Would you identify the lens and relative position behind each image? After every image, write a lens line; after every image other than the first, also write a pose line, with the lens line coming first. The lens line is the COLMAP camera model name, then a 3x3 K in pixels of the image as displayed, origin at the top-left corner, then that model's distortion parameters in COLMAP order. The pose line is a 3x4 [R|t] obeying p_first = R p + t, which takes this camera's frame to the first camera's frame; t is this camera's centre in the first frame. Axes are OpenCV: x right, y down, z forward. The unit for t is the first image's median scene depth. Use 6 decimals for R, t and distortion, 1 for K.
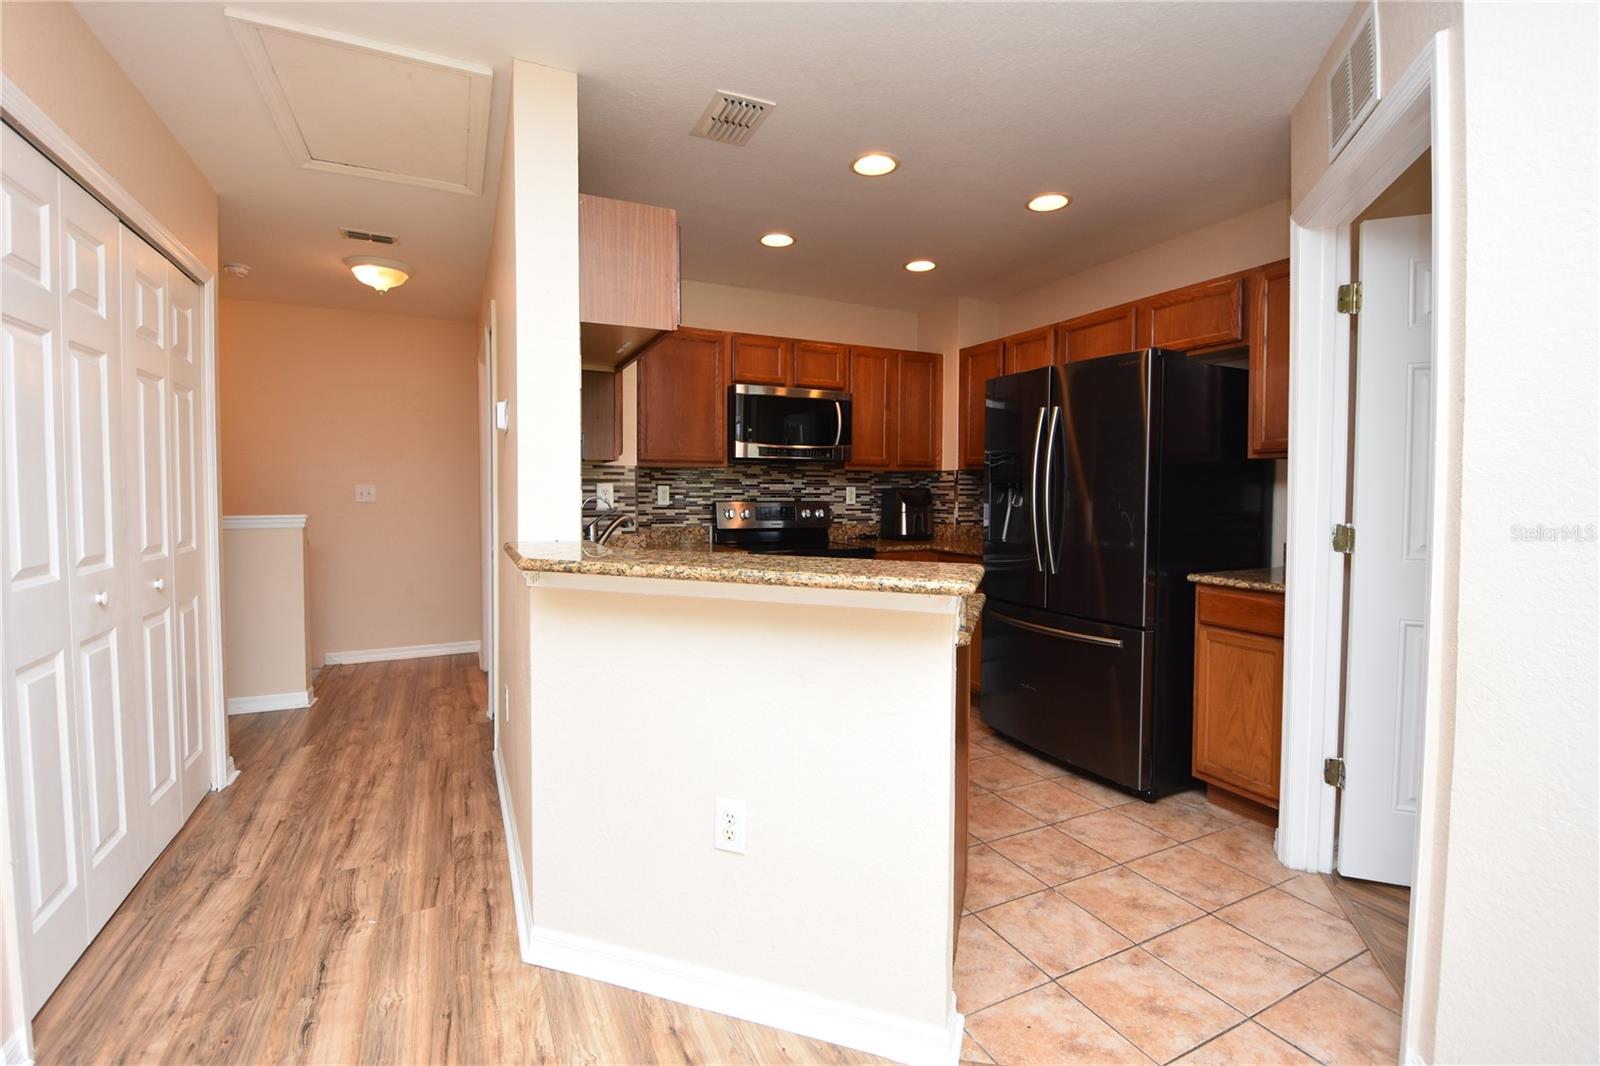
lens RADIAL K [[702.9, 0, 795.1], [0, 702.9, 511.7], [0, 0, 1]] dist [-0.007026, -0.010615]
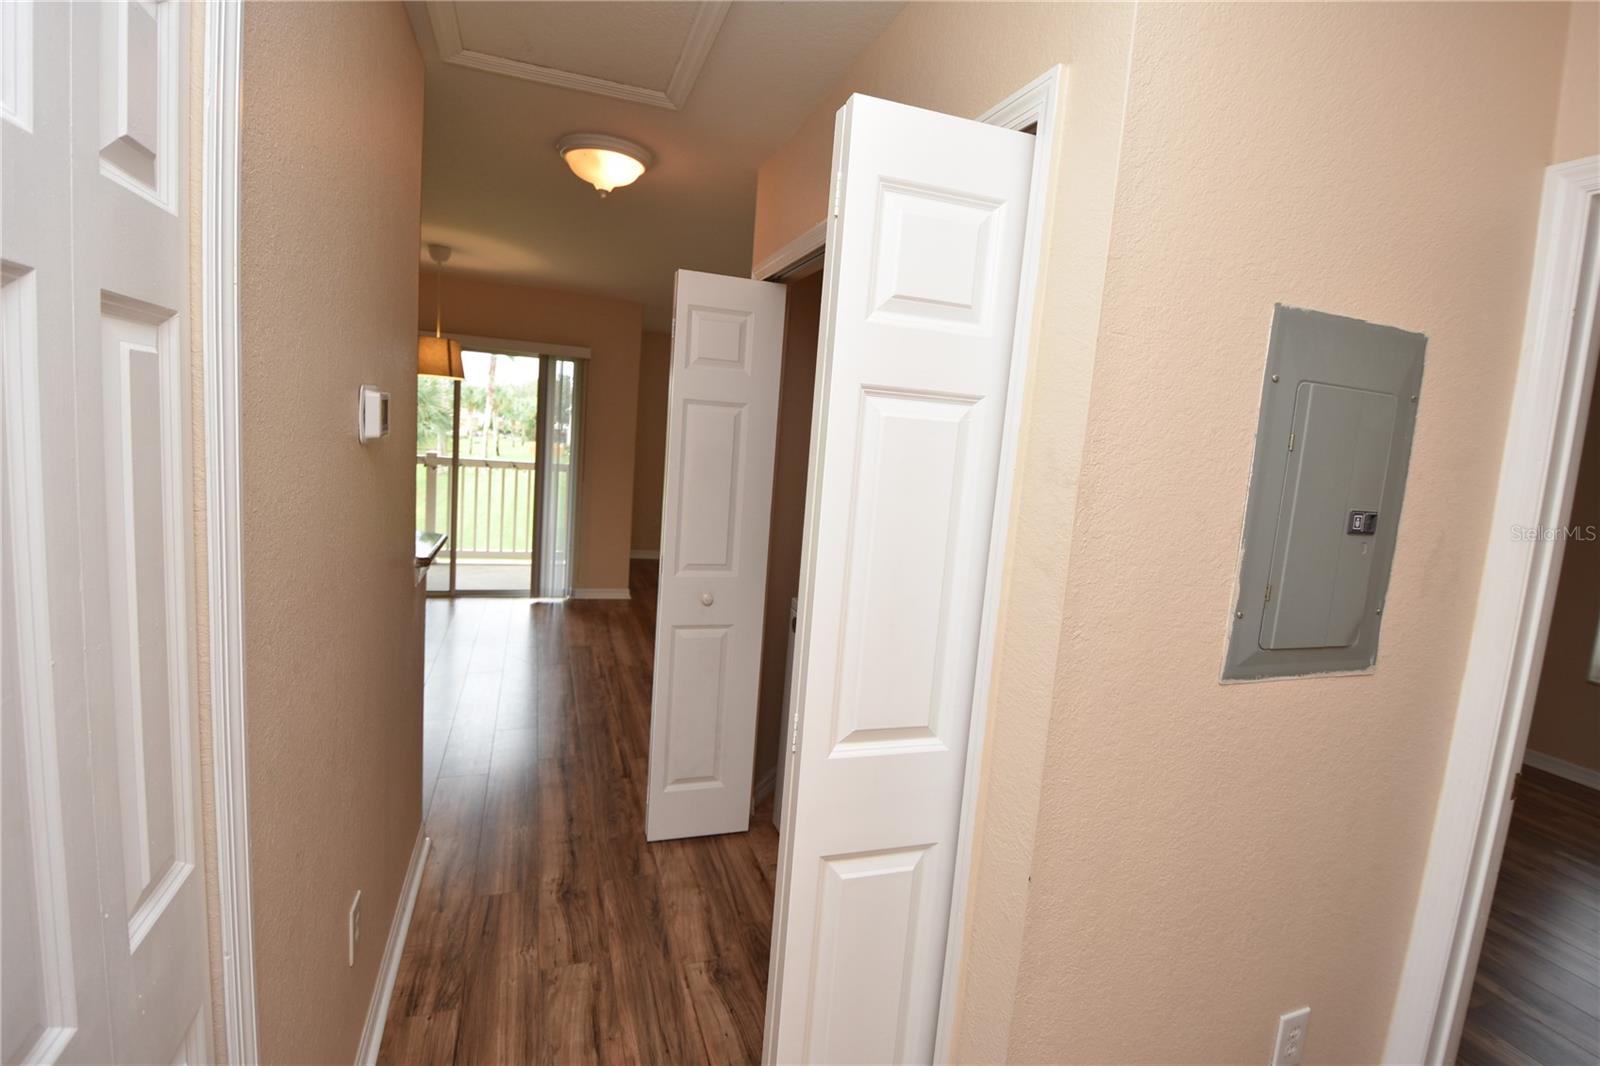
lens RADIAL K [[702.9, 0, 778.5], [0, 702.9, 517.7], [0, 0, 1]] dist [-0.007026, -0.010615]
pose [[-0.989747, -0.084513, 0.115147, -0.728266], [-0.064945, 0.984288, 0.164191, -0.149080], [-0.127214, 0.155029, -0.979685, 1.347672]]
